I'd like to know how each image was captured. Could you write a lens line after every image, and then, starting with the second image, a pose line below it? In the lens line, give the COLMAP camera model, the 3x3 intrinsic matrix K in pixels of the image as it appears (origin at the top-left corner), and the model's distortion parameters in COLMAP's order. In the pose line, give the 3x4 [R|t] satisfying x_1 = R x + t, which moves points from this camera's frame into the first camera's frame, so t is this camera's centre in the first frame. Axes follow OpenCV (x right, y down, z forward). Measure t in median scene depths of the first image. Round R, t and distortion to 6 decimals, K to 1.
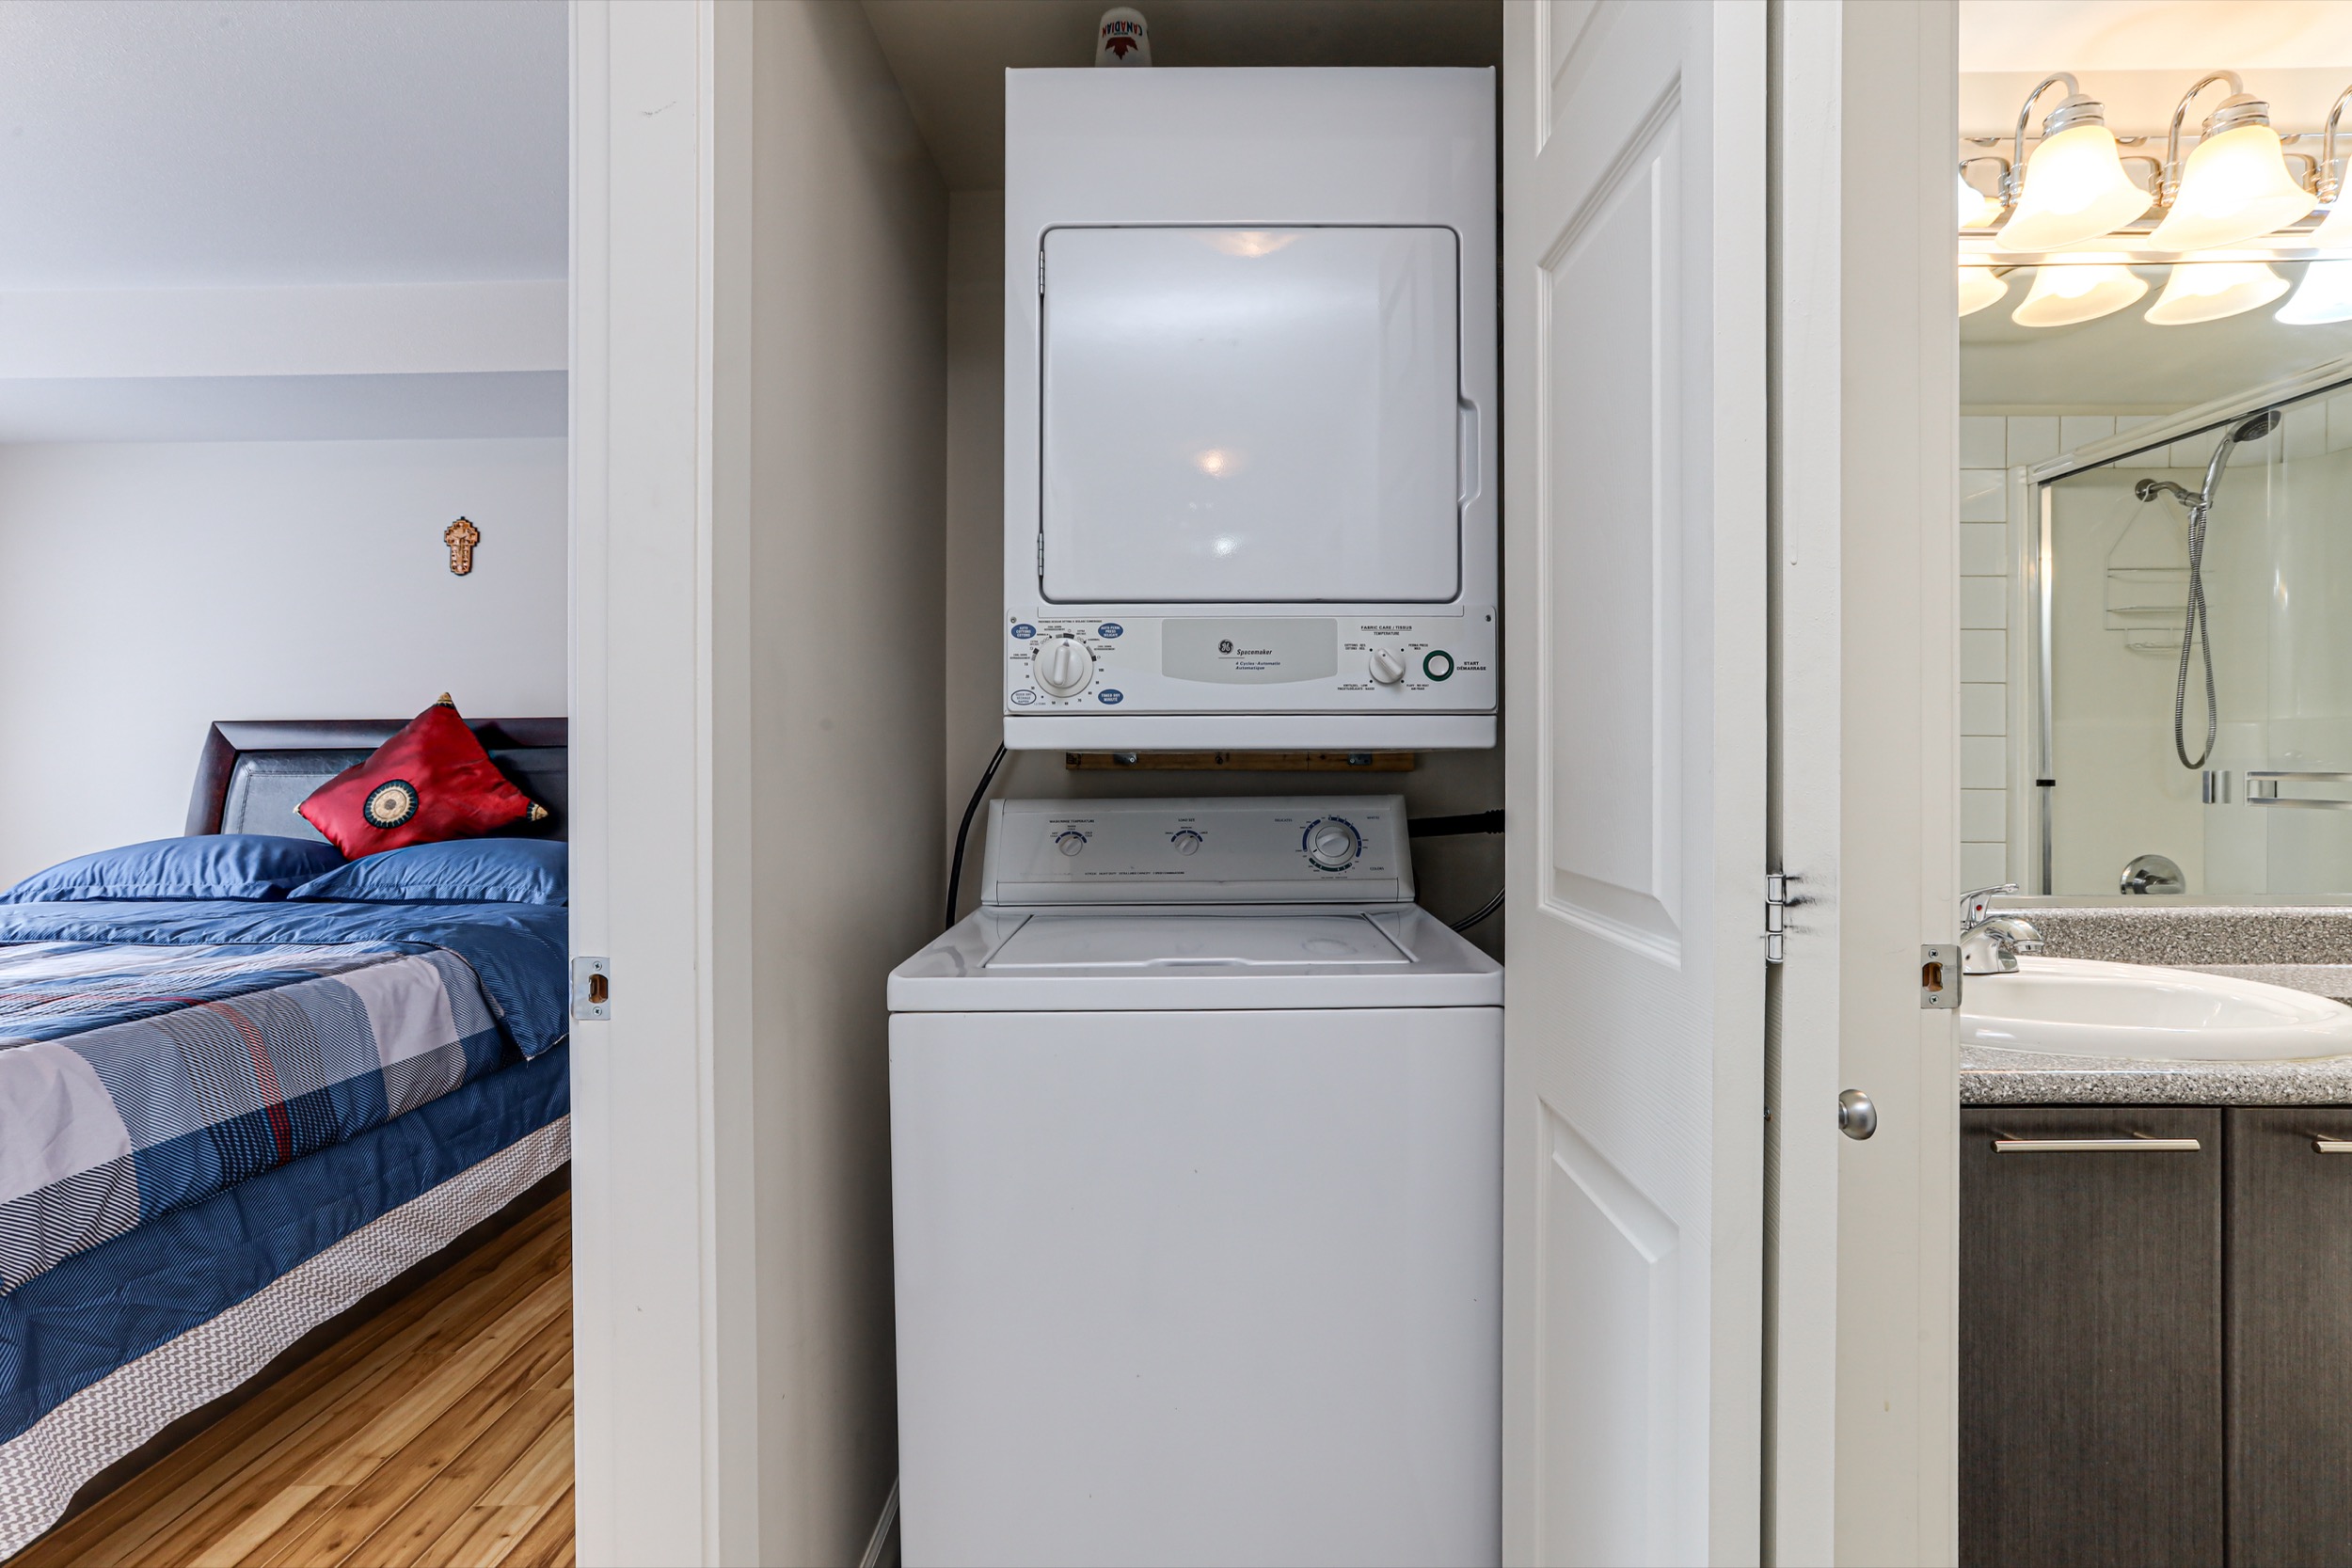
lens RADIAL K [[1116.1, 0, 1181.7], [0, 1116.1, 765.4], [0, 0, 1]] dist [-0.018676, 0.013457]
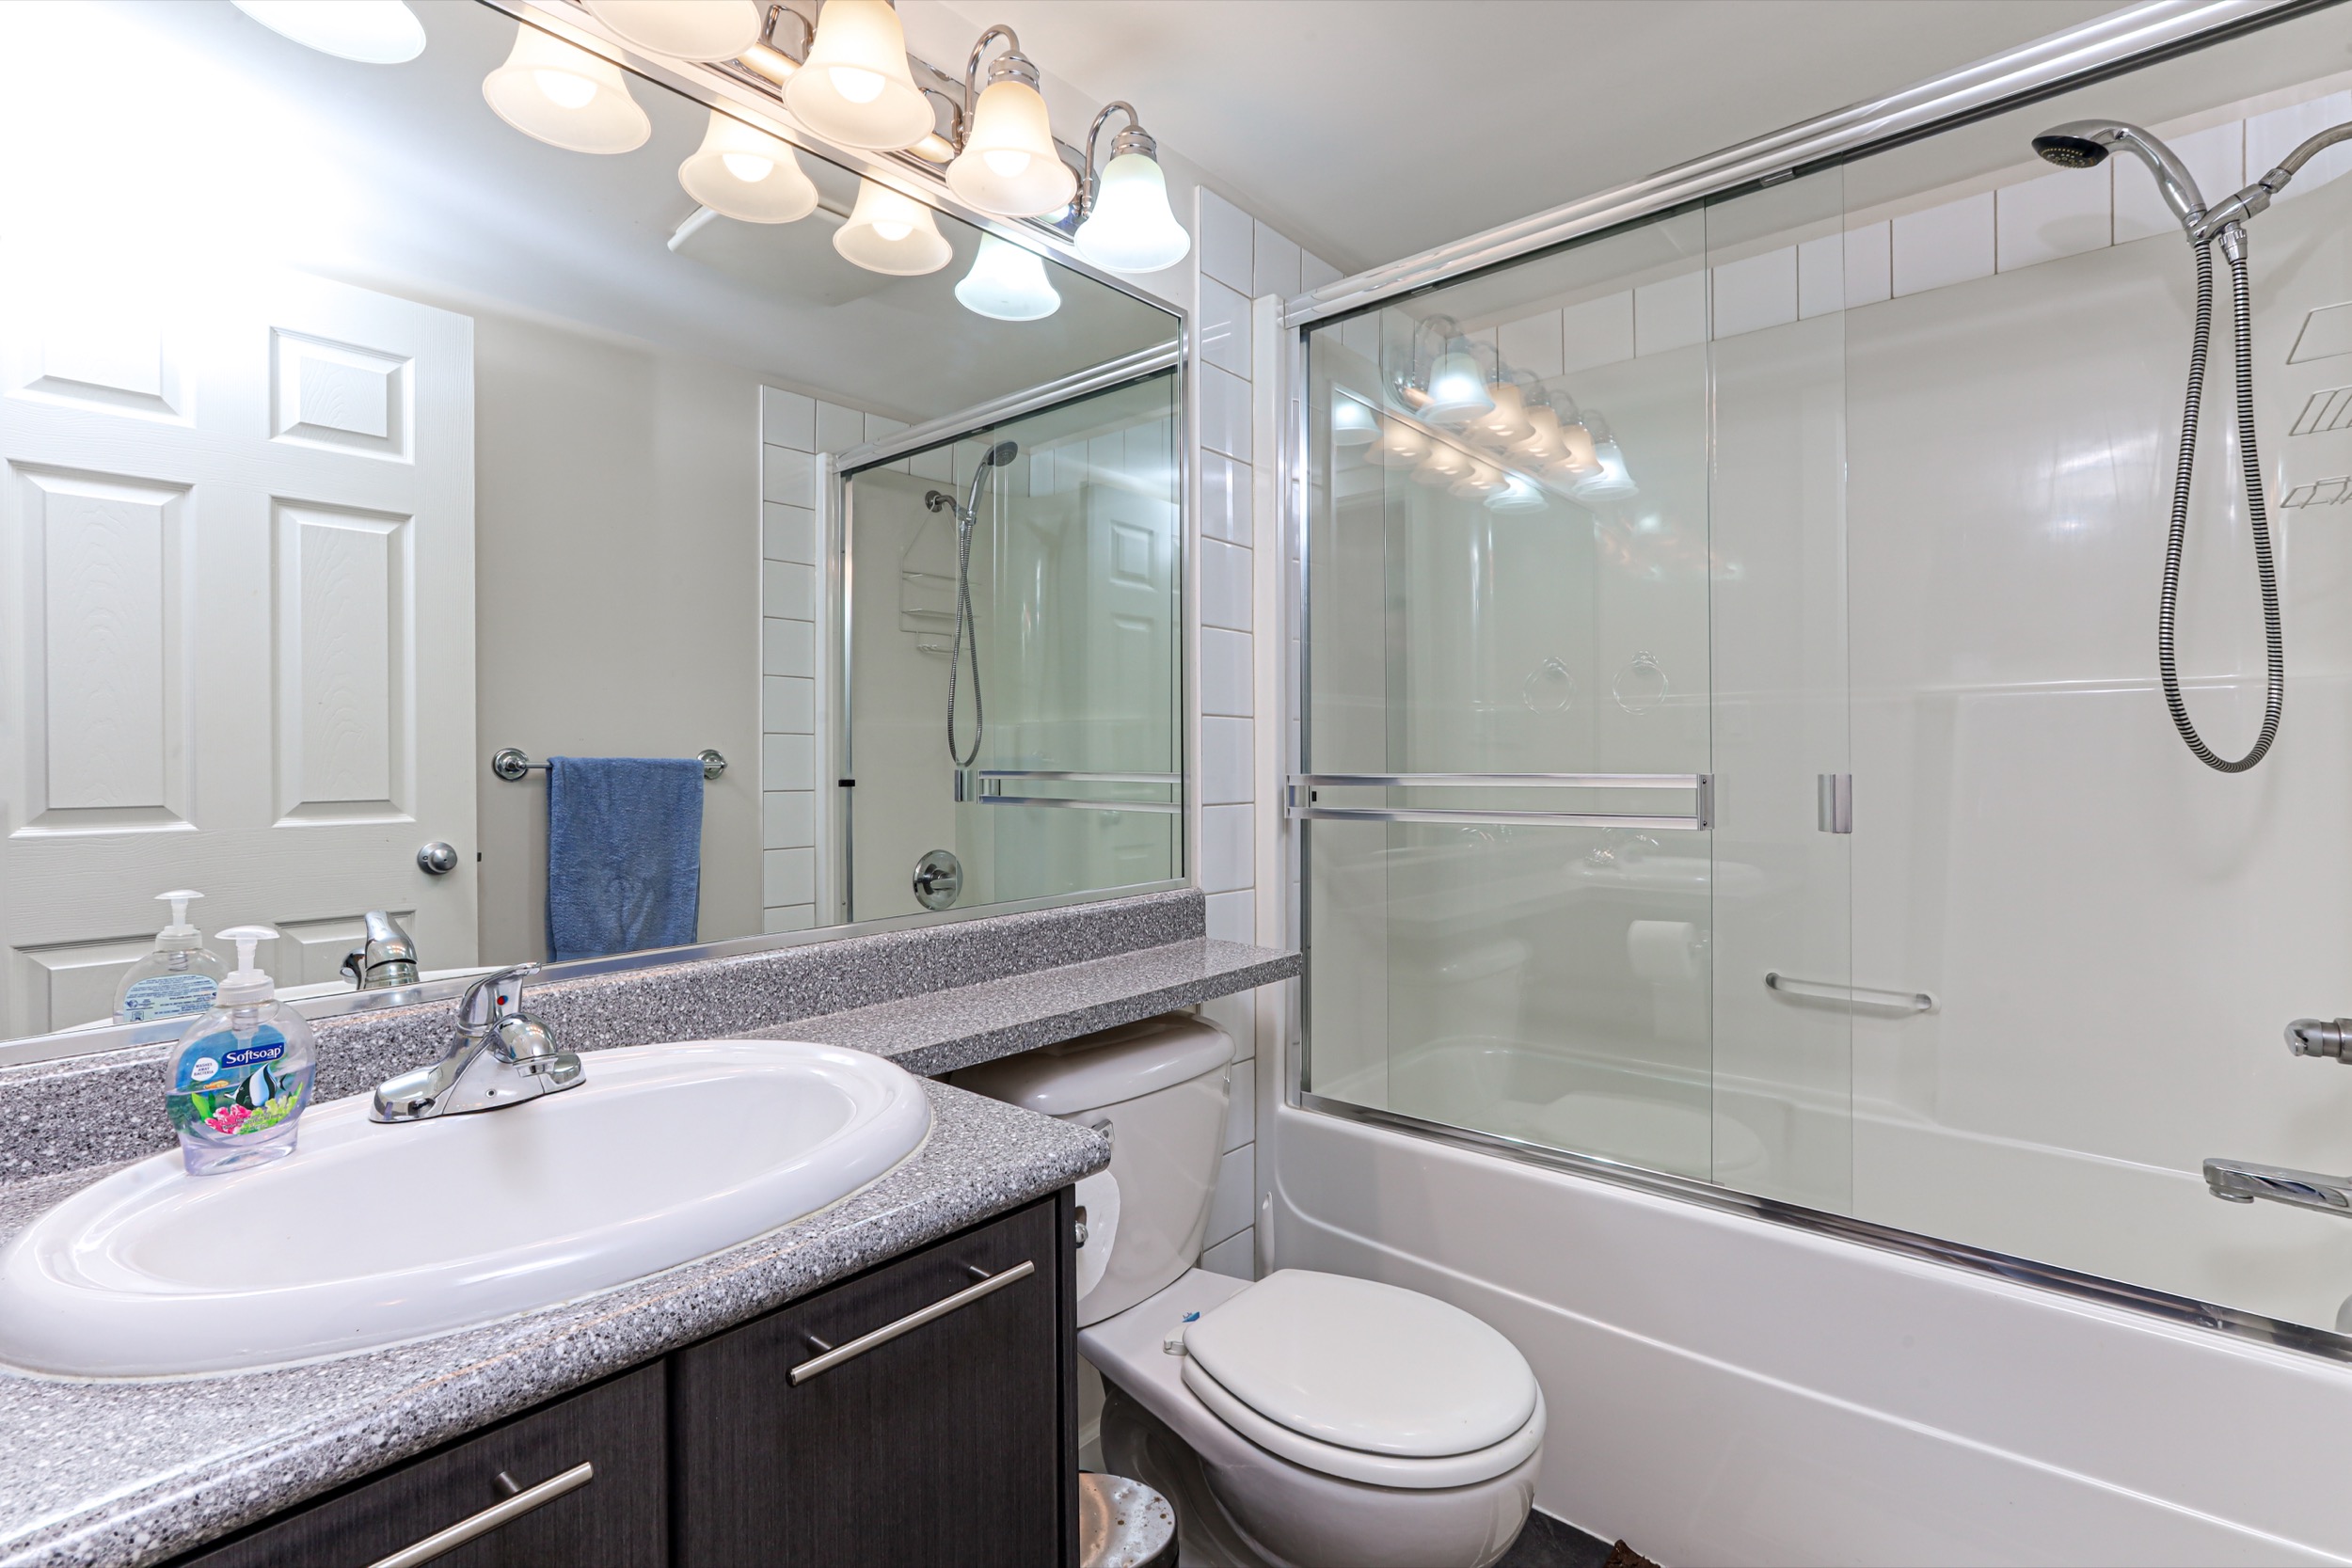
lens RADIAL K [[1116.1, 0, 1184.8], [0, 1116.1, 761.7], [0, 0, 1]] dist [-0.018676, 0.013457]
pose [[0.651890, -0.007829, 0.758273, 0.242288], [0.010308, 0.999946, 0.001462, -0.001564], [-0.758243, 0.006864, 0.651935, 0.146375]]
